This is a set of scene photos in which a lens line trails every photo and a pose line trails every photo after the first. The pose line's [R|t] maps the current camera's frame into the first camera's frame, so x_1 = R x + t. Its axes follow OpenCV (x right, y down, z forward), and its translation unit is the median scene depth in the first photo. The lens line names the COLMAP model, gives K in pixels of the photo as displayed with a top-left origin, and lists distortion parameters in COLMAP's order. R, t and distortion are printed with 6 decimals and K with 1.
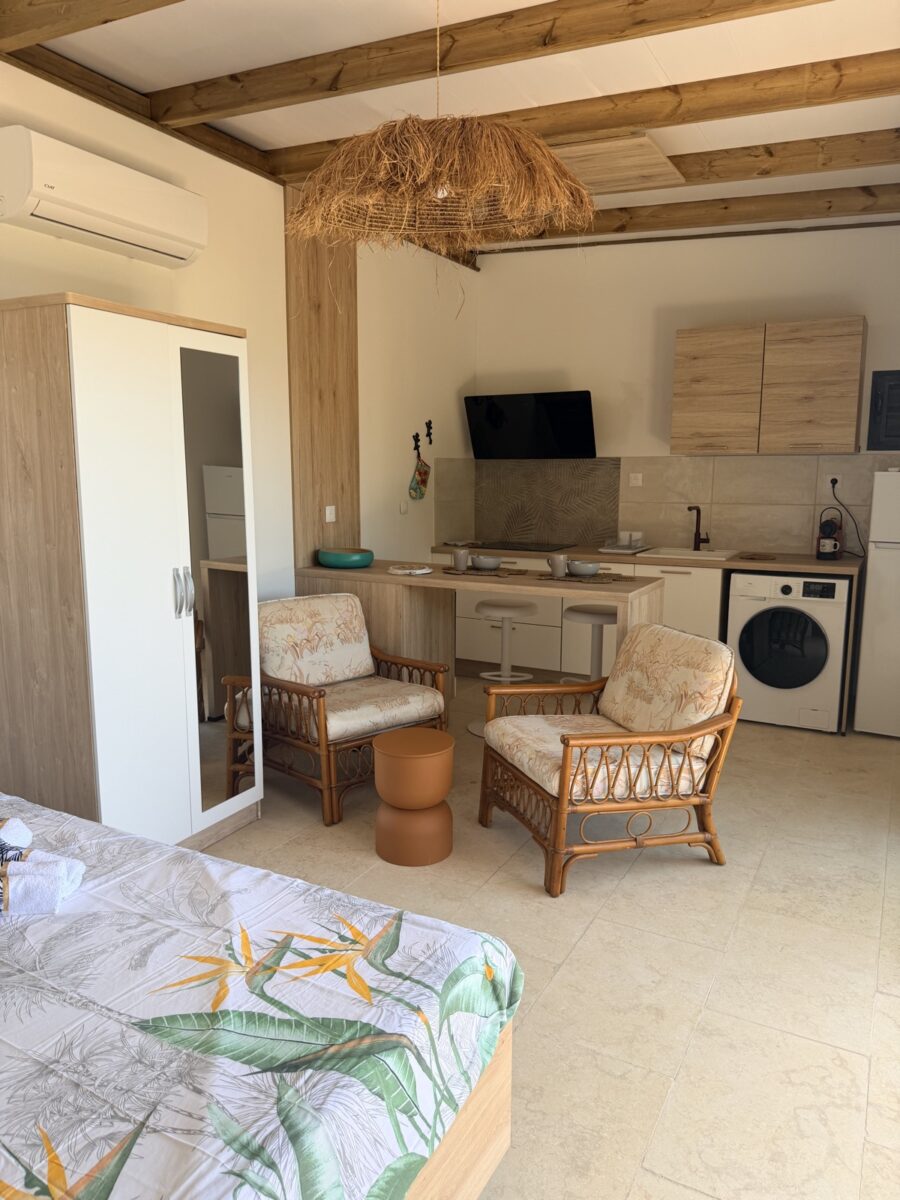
lens RADIAL K [[845.2, 0, 454.4], [0, 845.2, 614.6], [0, 0, 1]] dist [0.038665, -0.050760]
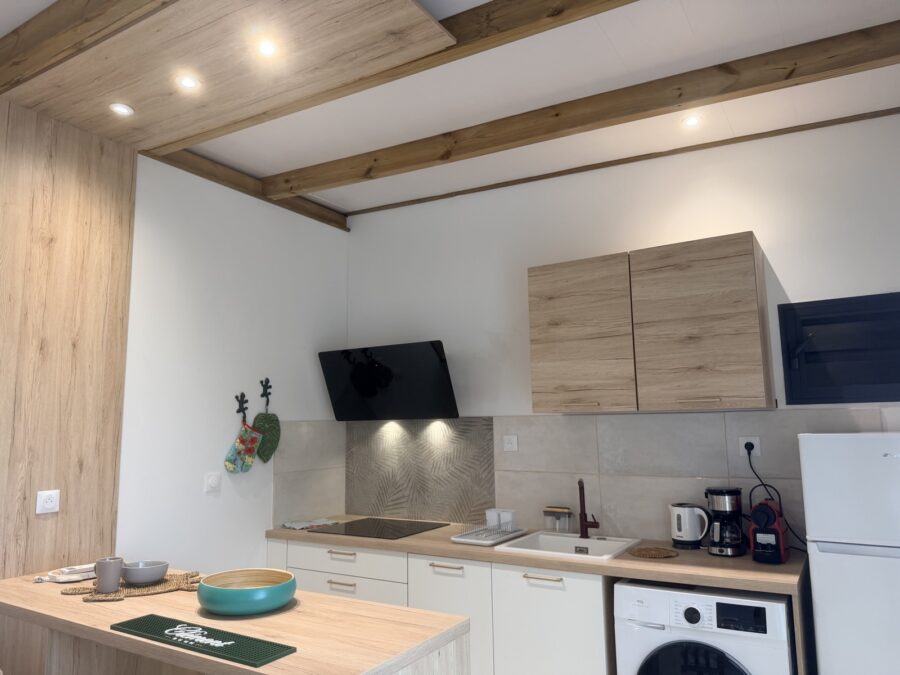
lens RADIAL K [[633.9, 0, 449.3], [0, 633.9, 346.3], [0, 0, 1]] dist [0.038665, -0.050760]
pose [[0.997684, -0.023452, -0.063856, 0.224170], [0.003689, 0.955965, -0.293459, -0.077974], [0.067926, 0.292544, 0.953837, 0.425379]]
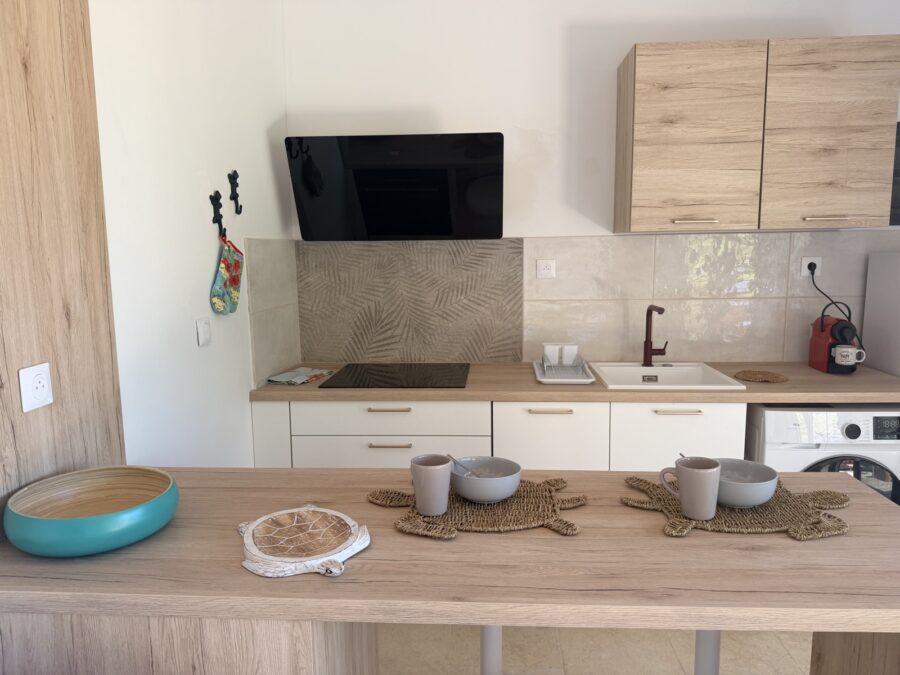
lens RADIAL K [[633.9, 0, 458.4], [0, 633.9, 345.2], [0, 0, 1]] dist [0.038665, -0.050760]
pose [[0.907657, -0.074375, 0.413069, -0.086475], [0.083673, 0.996483, -0.004437, -0.112261], [-0.411287, 0.038590, 0.910689, 0.622334]]
